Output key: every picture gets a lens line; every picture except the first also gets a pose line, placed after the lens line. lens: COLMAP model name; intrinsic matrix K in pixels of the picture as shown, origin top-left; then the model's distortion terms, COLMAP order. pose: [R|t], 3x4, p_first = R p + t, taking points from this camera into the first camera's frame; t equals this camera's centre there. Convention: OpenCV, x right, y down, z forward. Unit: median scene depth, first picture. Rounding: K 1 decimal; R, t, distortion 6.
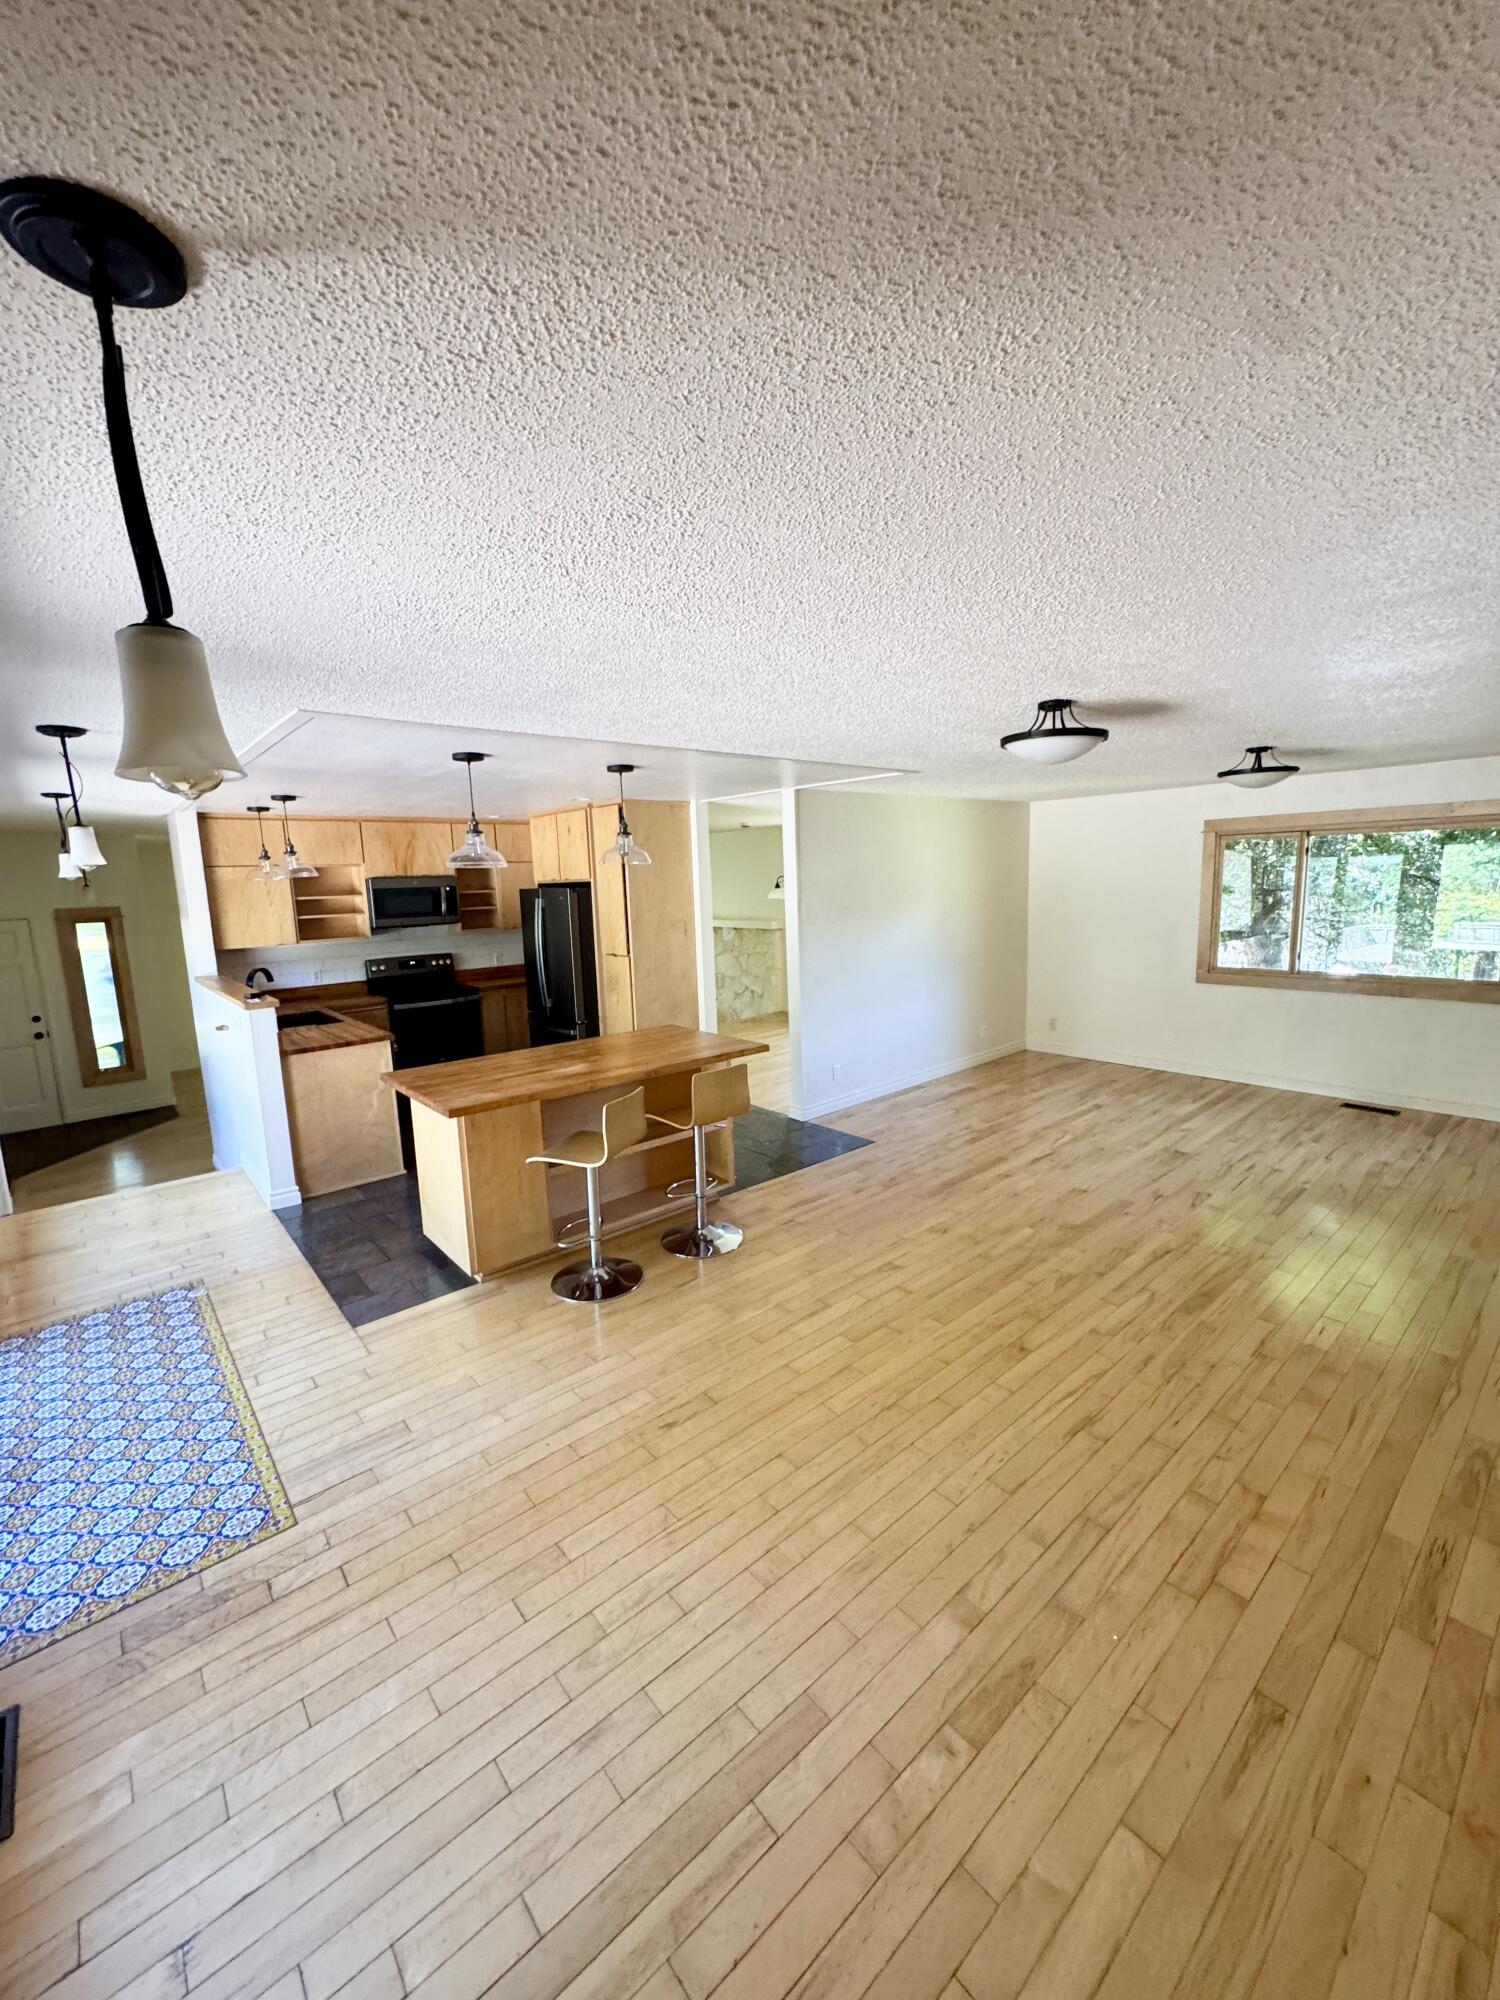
lens RADIAL K [[795.7, 0, 752.2], [0, 795.7, 1000.3], [0, 0, 1]] dist [-0.000472, 0.000010]
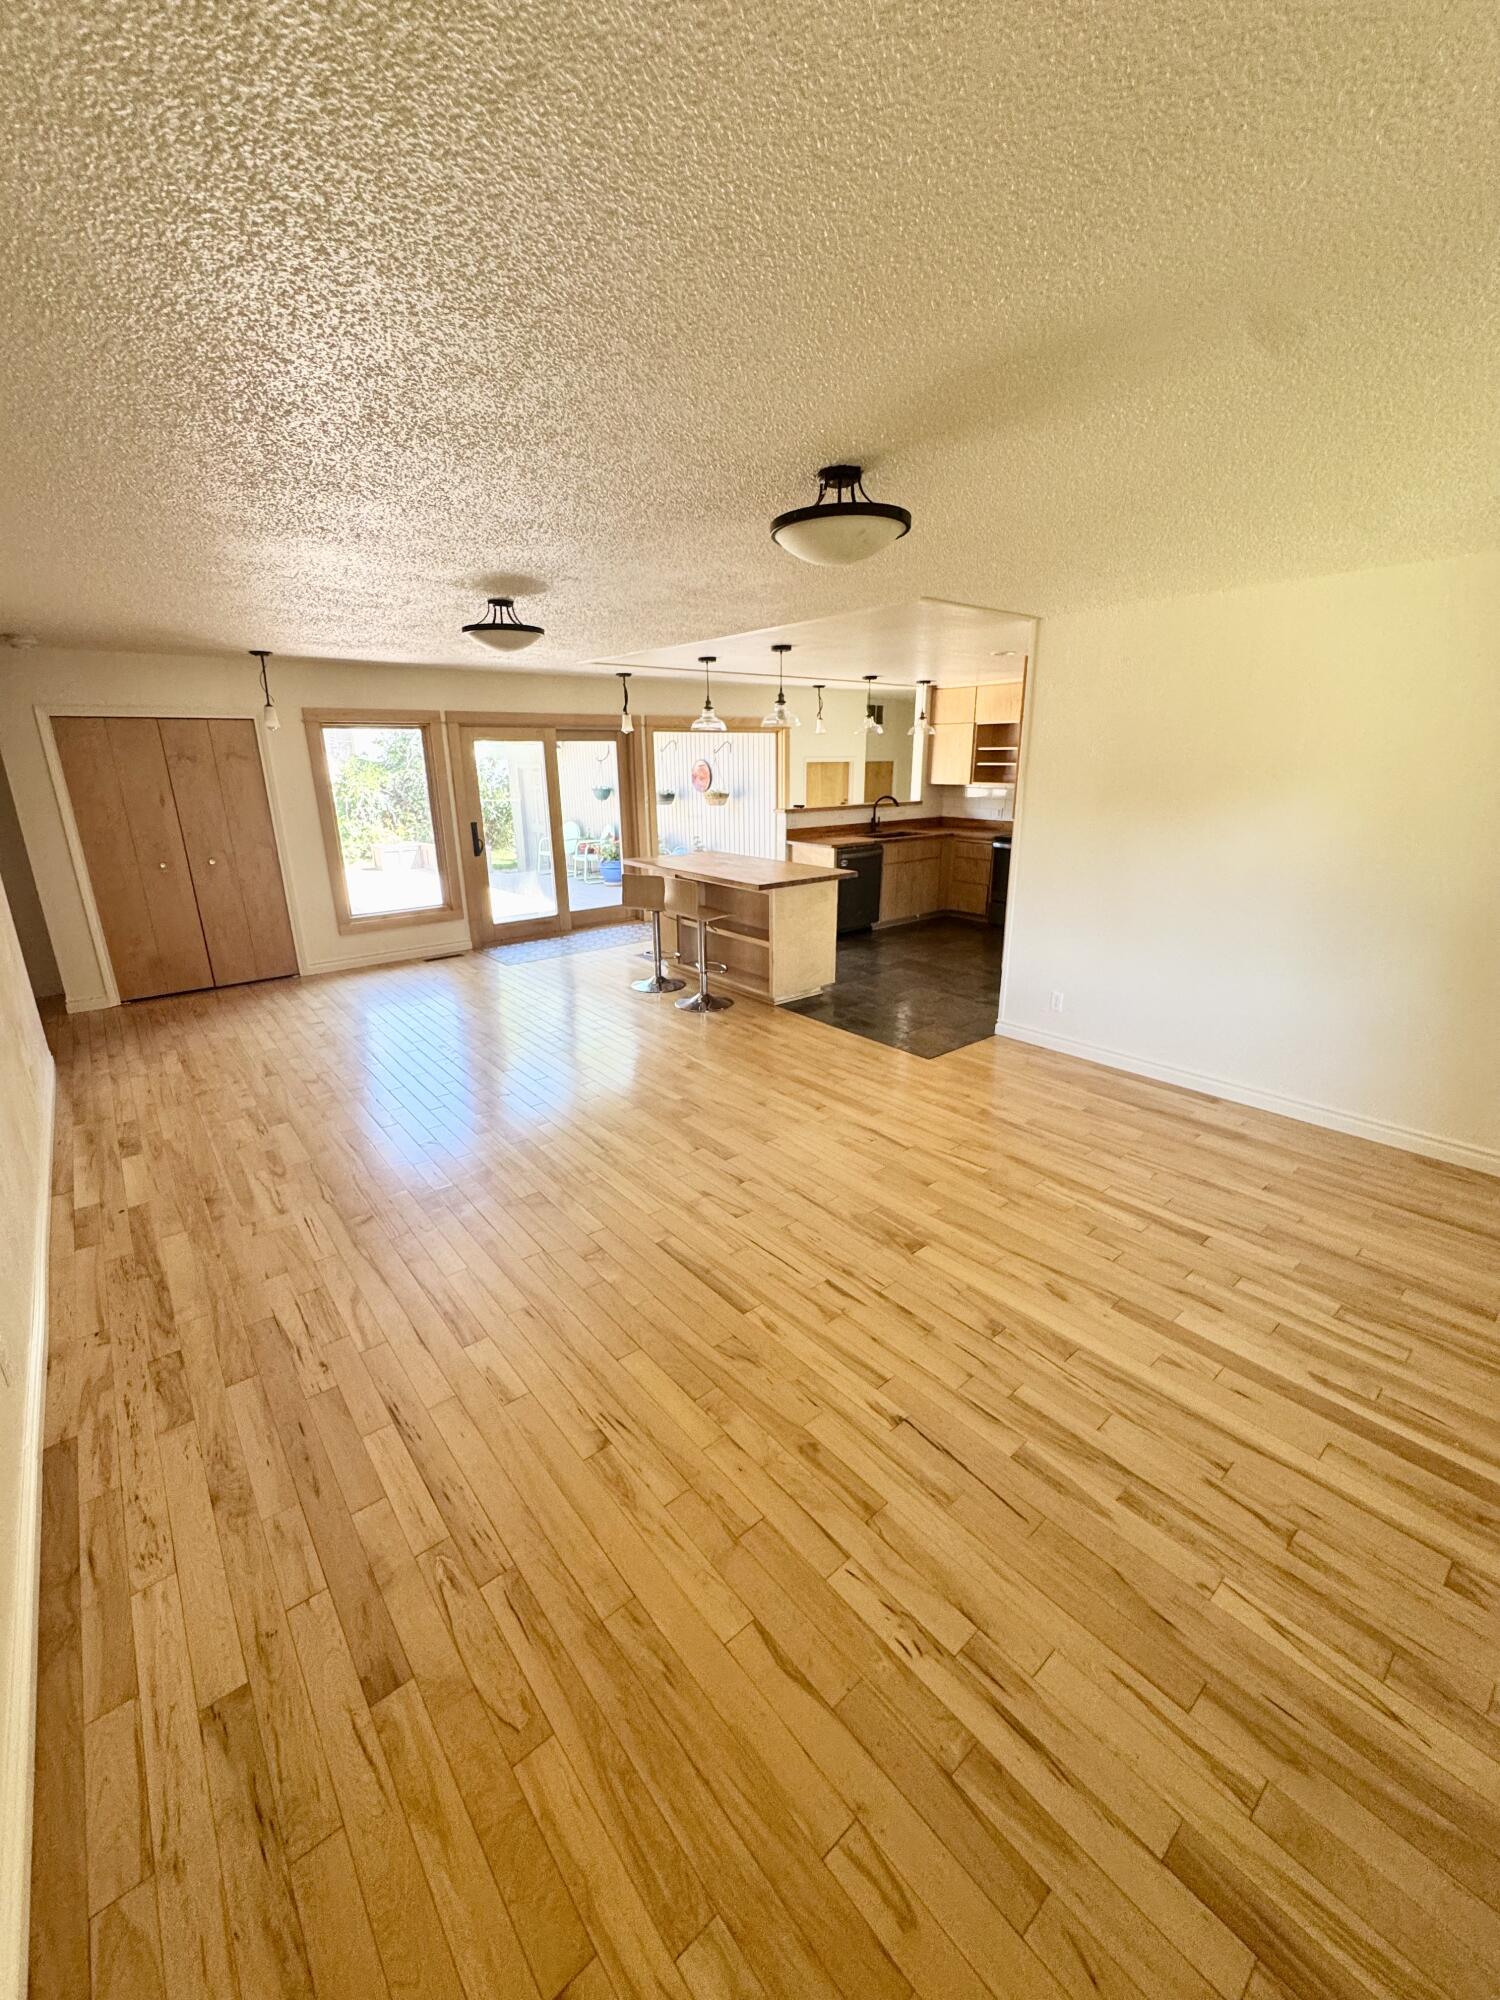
lens RADIAL K [[795.7, 0, 752.2], [0, 795.7, 998.5], [0, 0, 1]] dist [-0.000472, 0.000010]
pose [[-0.025132, 0.322757, -0.946148, 0.994933], [-0.143223, 0.935521, 0.322936, -0.139910], [0.989371, 0.143626, 0.022715, 0.817383]]
